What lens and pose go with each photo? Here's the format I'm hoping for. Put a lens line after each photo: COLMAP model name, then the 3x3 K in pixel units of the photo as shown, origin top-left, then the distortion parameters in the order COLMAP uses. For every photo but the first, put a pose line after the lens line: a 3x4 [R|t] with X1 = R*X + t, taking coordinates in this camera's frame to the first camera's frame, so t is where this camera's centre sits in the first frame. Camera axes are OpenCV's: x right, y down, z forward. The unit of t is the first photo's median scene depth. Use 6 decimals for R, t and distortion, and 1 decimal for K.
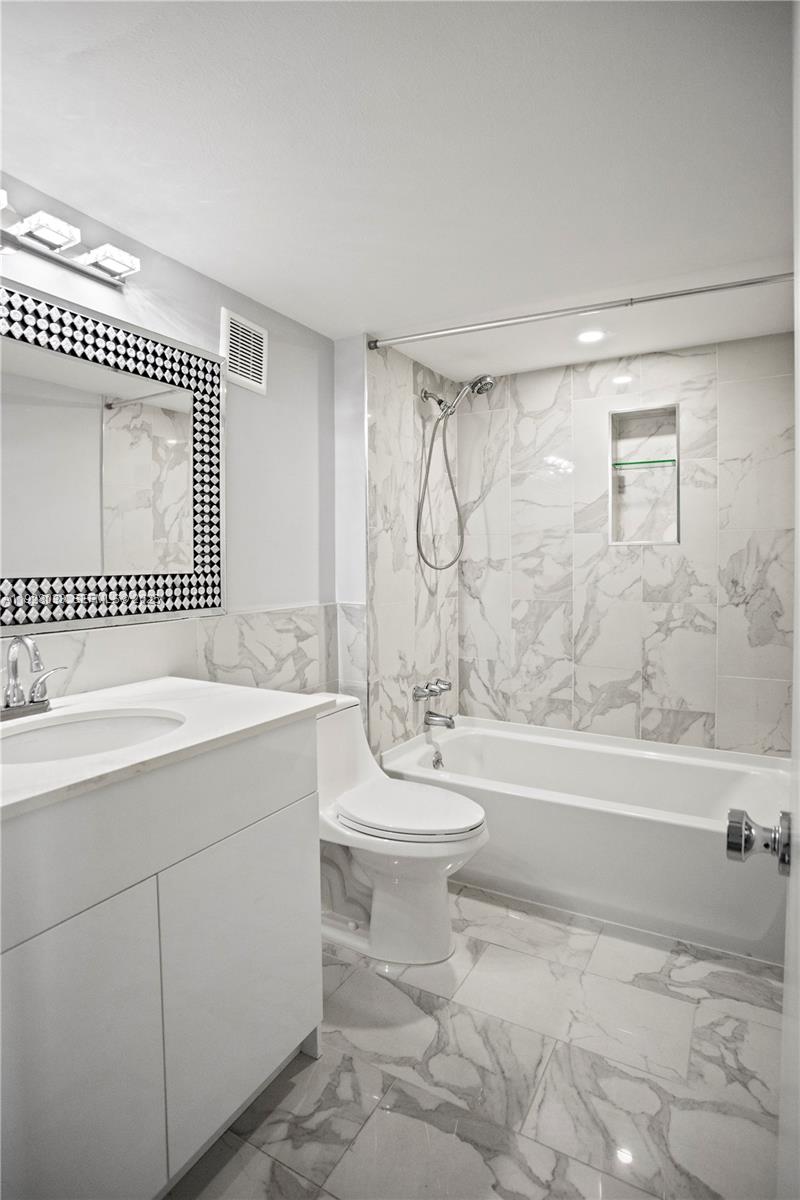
lens RADIAL K [[605.2, 0, 401.7], [0, 605.2, 571.8], [0, 0, 1]] dist [-0.071364, 0.032083]
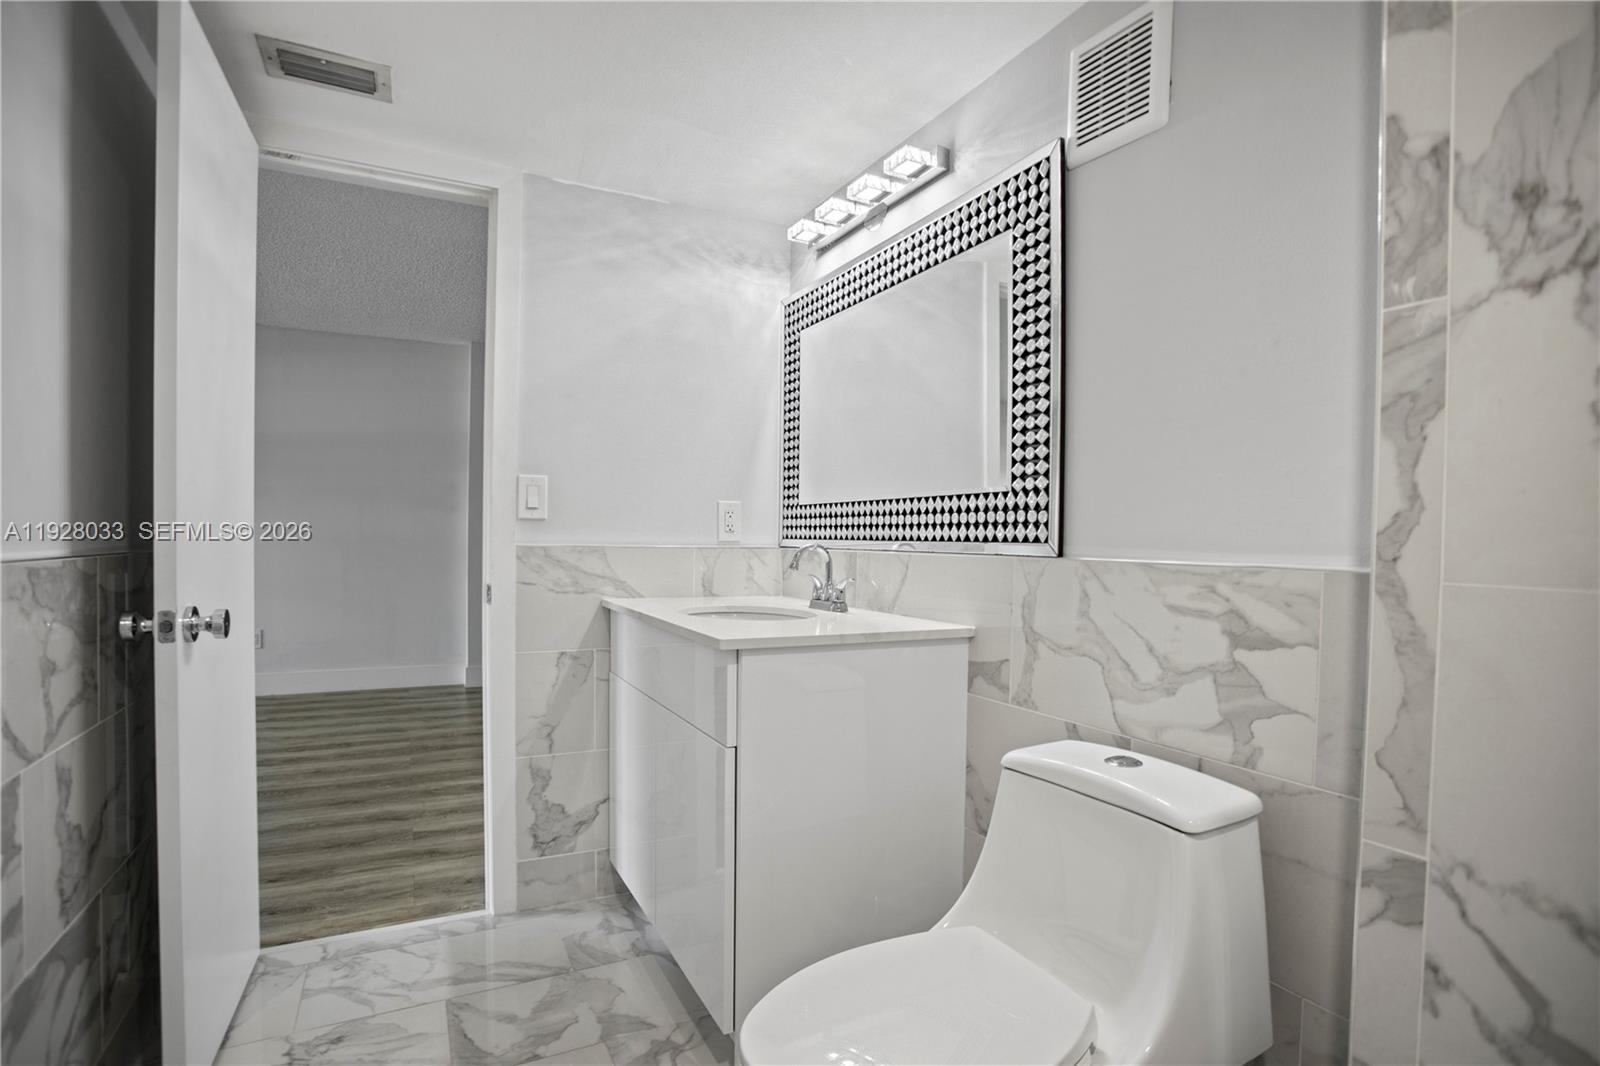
lens RADIAL K [[781.2, 0, 774.4], [0, 781.2, 540.0], [0, 0, 1]] dist [-0.067867, 0.025265]
pose [[-0.558415, 0.002752, -0.829557, 0.521537], [-0.022395, 0.999580, 0.018392, 0.046663], [0.829259, 0.028848, -0.558119, 1.218594]]
